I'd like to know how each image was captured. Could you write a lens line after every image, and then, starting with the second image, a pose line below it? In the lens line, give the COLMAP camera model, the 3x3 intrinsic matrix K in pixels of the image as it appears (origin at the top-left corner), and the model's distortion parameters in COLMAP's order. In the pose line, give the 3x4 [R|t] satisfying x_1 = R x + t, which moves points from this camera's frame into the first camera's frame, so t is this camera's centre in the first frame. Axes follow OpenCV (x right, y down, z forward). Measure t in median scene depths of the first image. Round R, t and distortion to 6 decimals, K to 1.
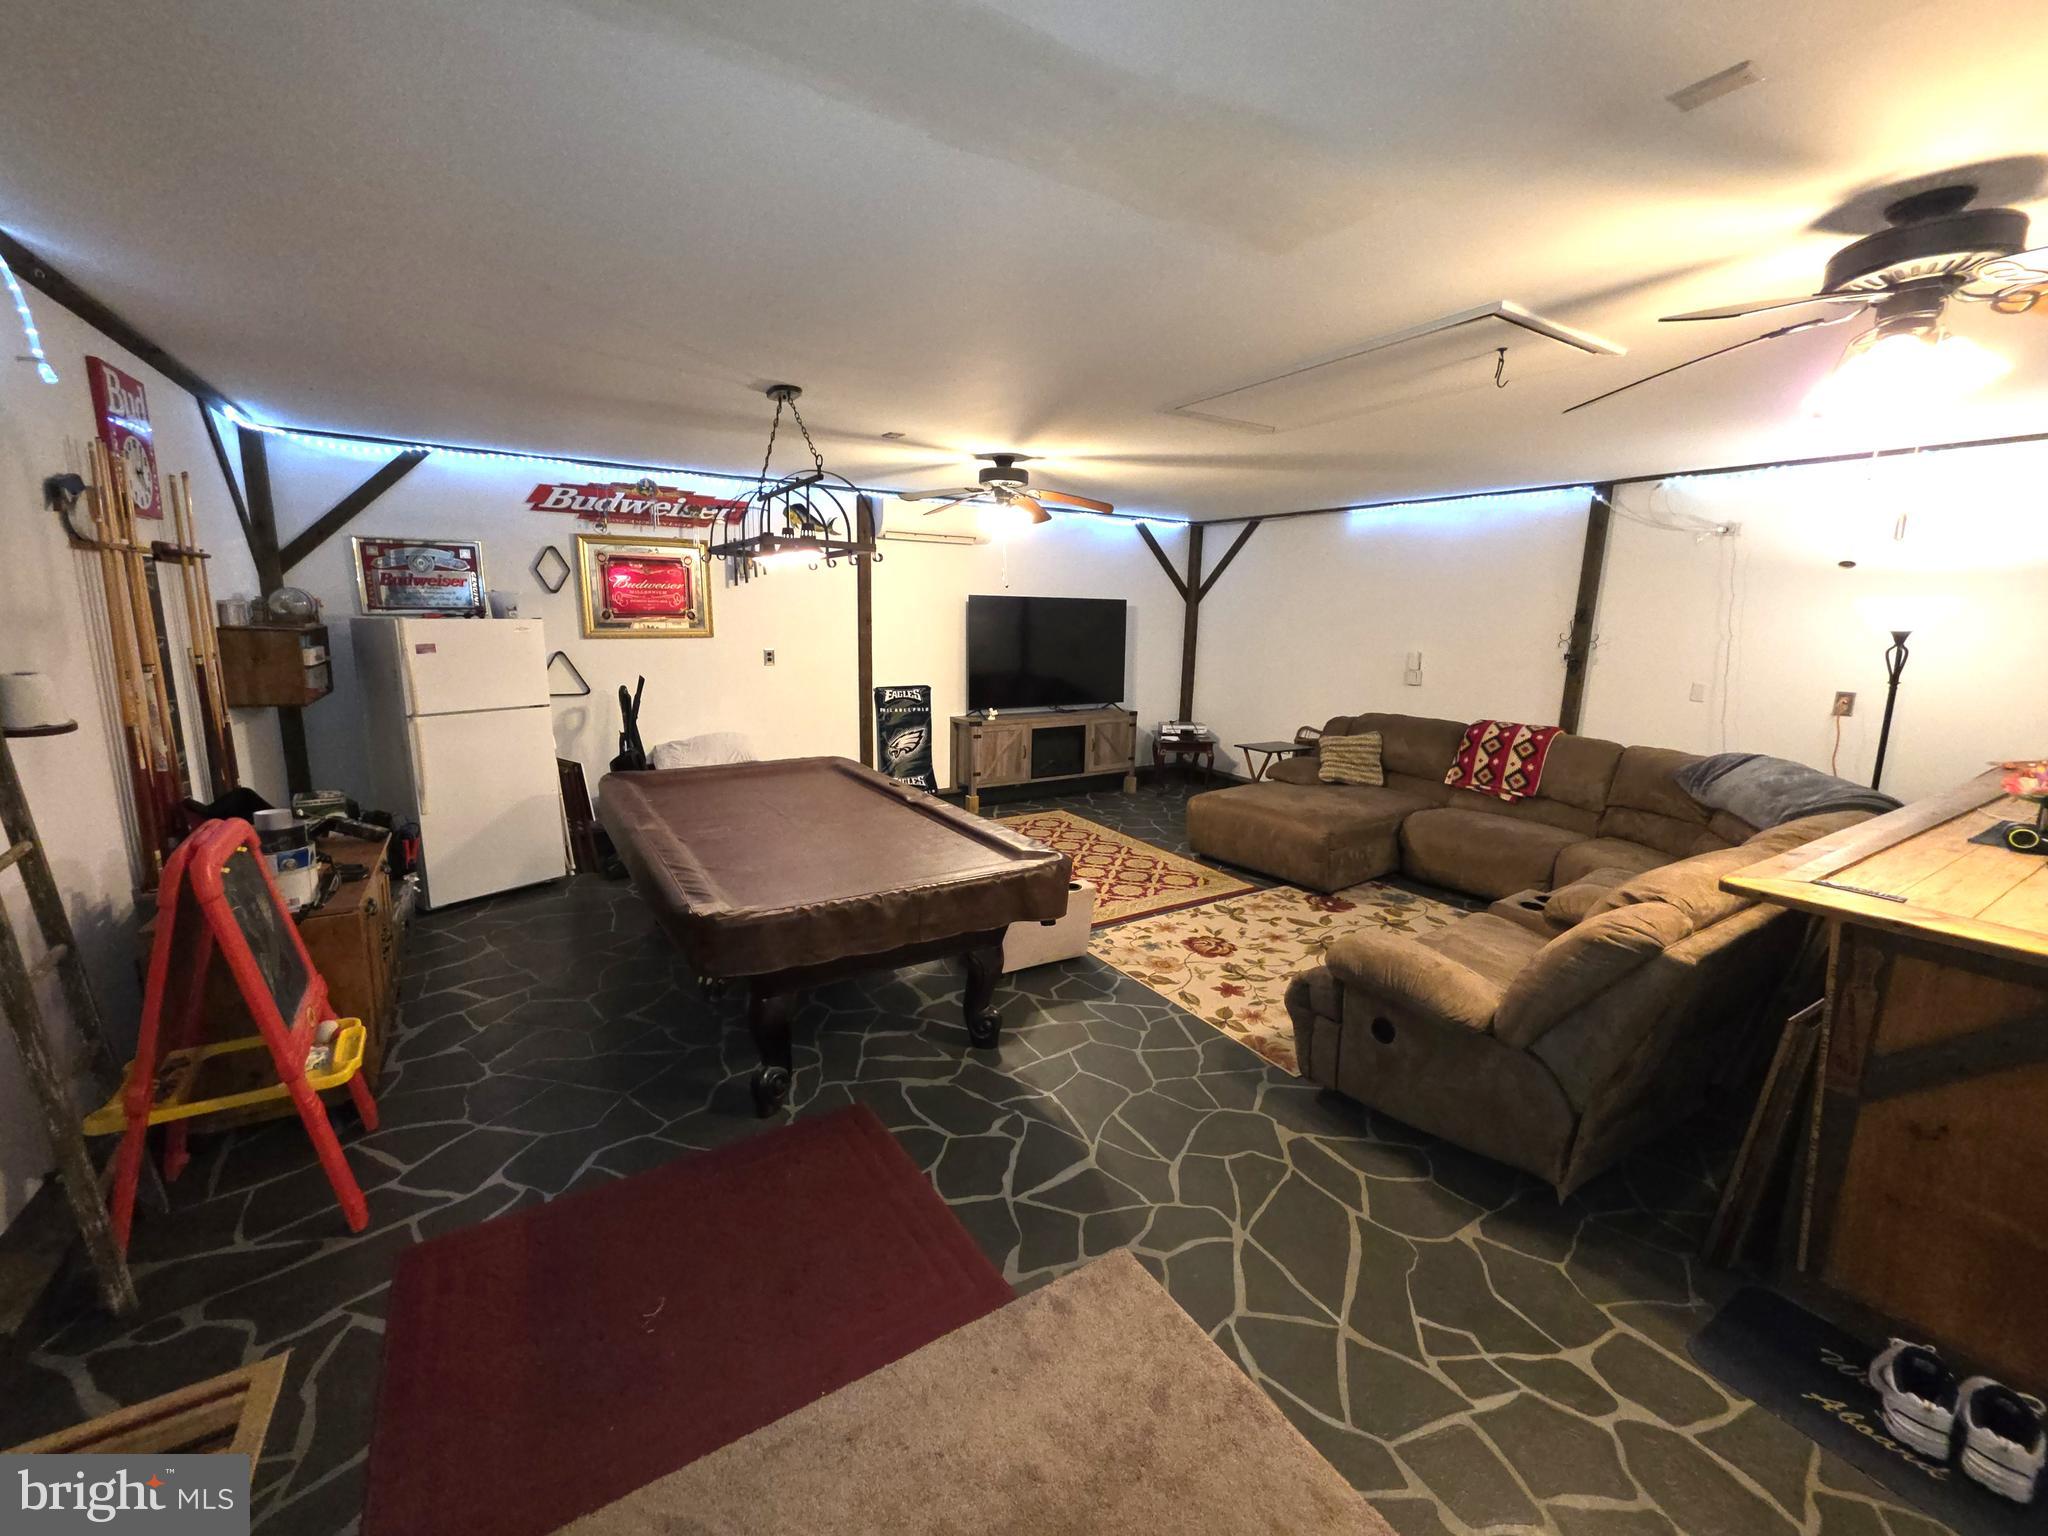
lens RADIAL K [[815.9, 0, 1021.6], [0, 815.9, 761.6], [0, 0, 1]] dist [0.000022, 0.000309]
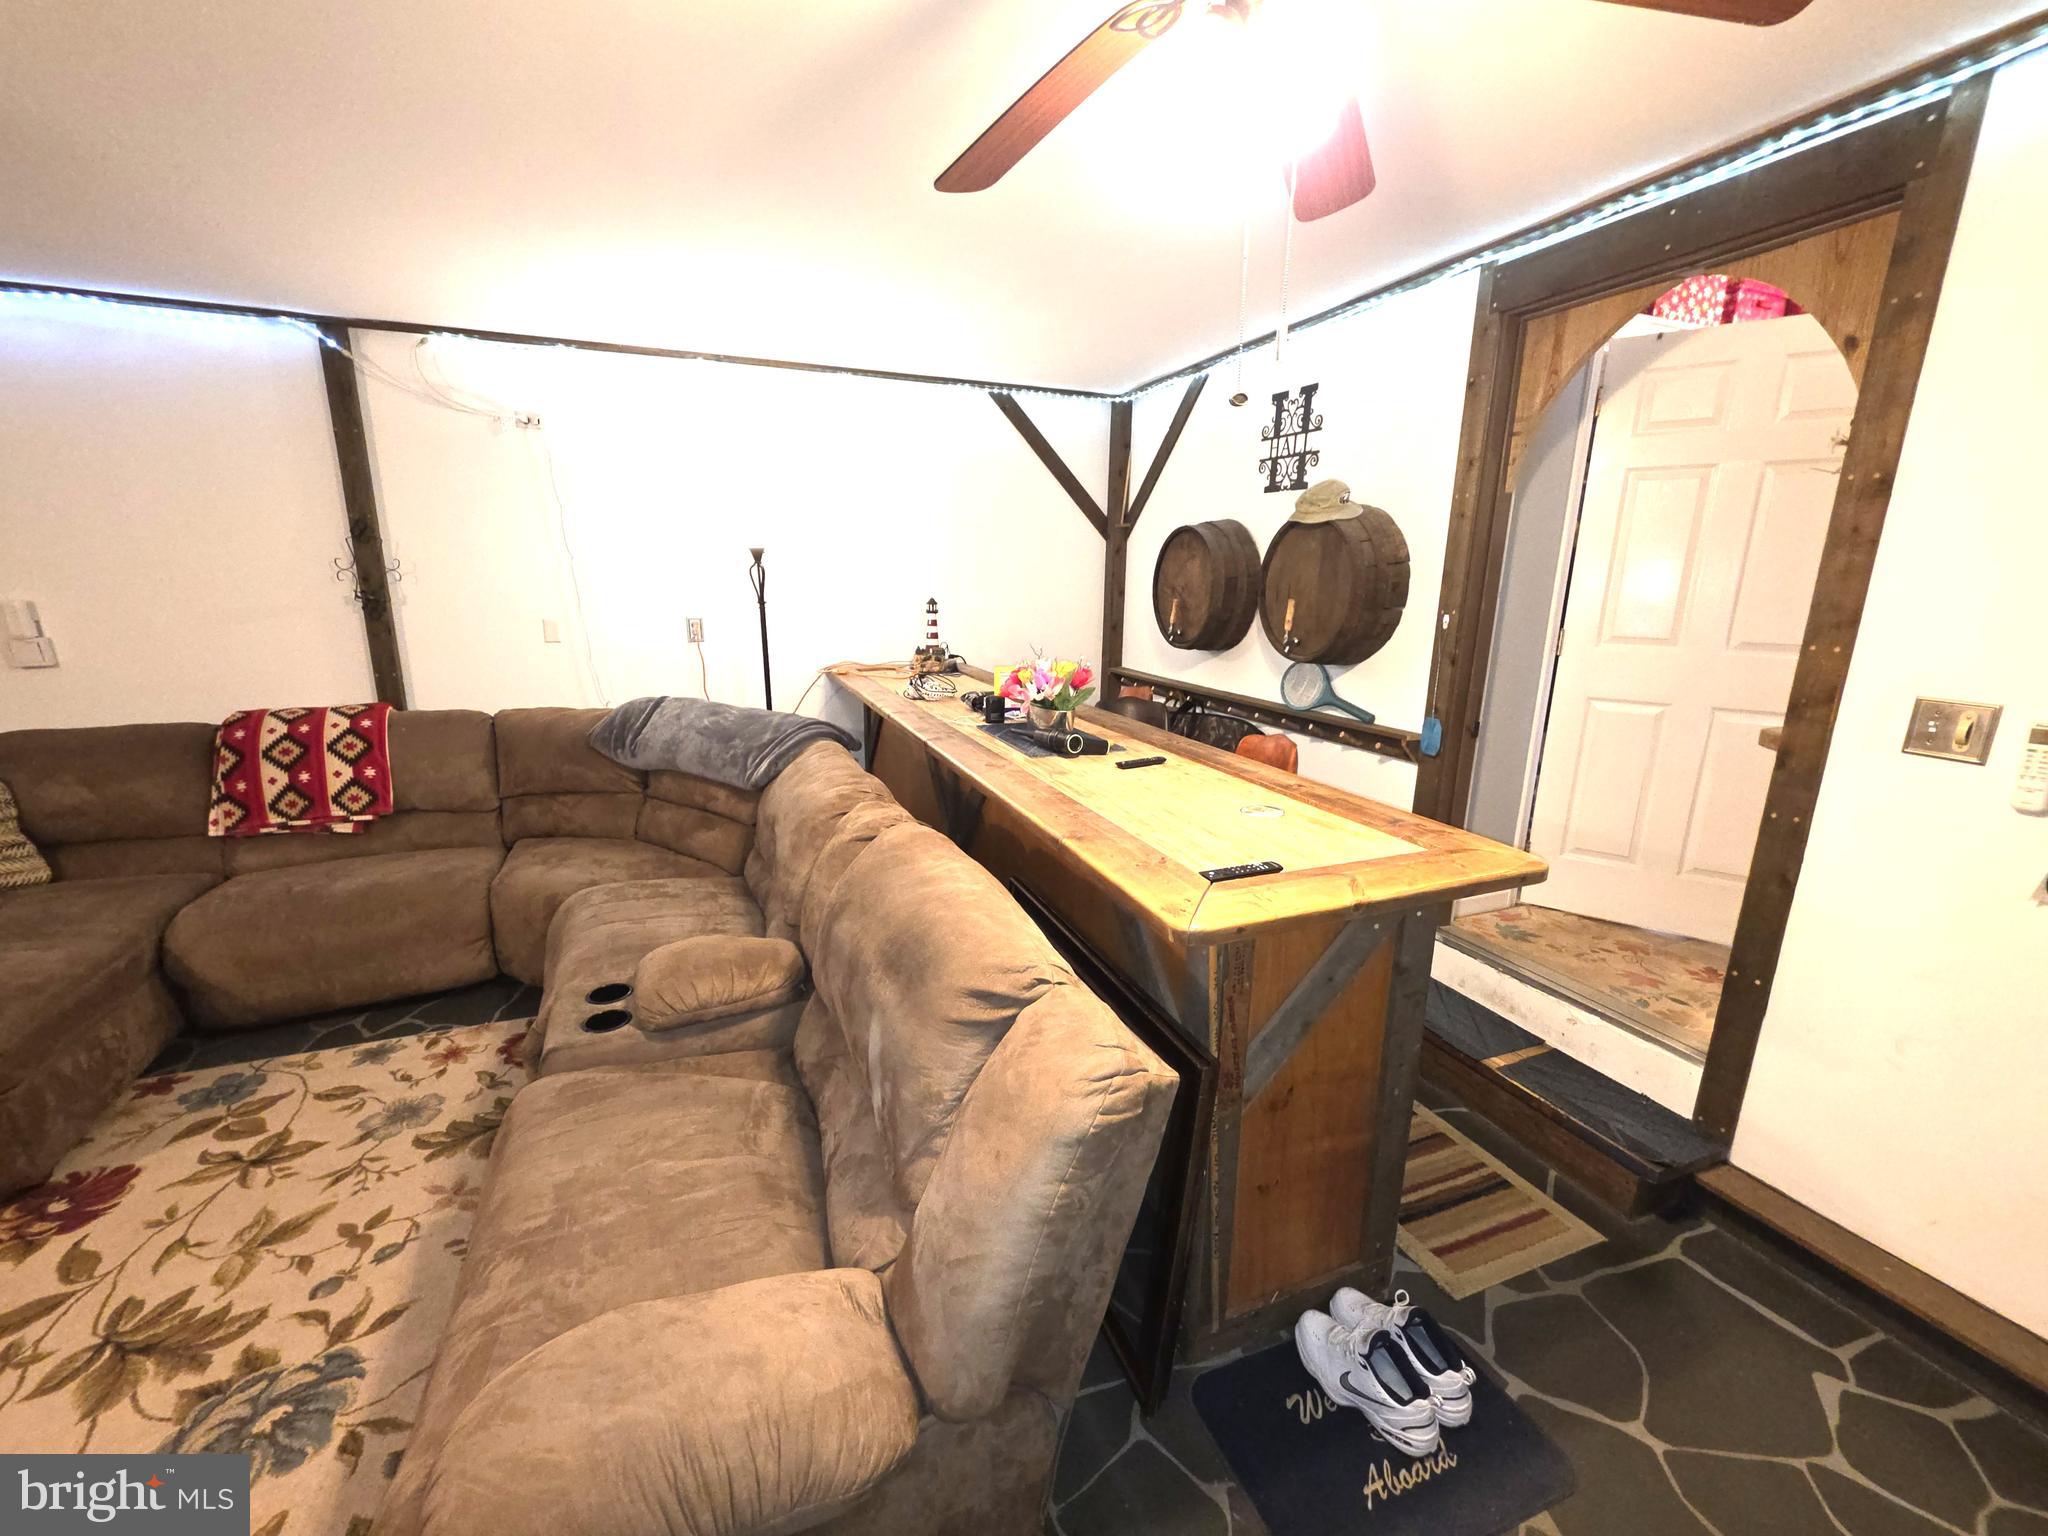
lens RADIAL K [[815.9, 0, 1021.6], [0, 815.9, 761.6], [0, 0, 1]] dist [0.000022, 0.000309]
pose [[0.180155, -0.239161, 0.954121, 0.114038], [0.171569, 0.962762, 0.208932, -0.047175], [-0.968560, 0.126058, 0.214479, 0.378477]]
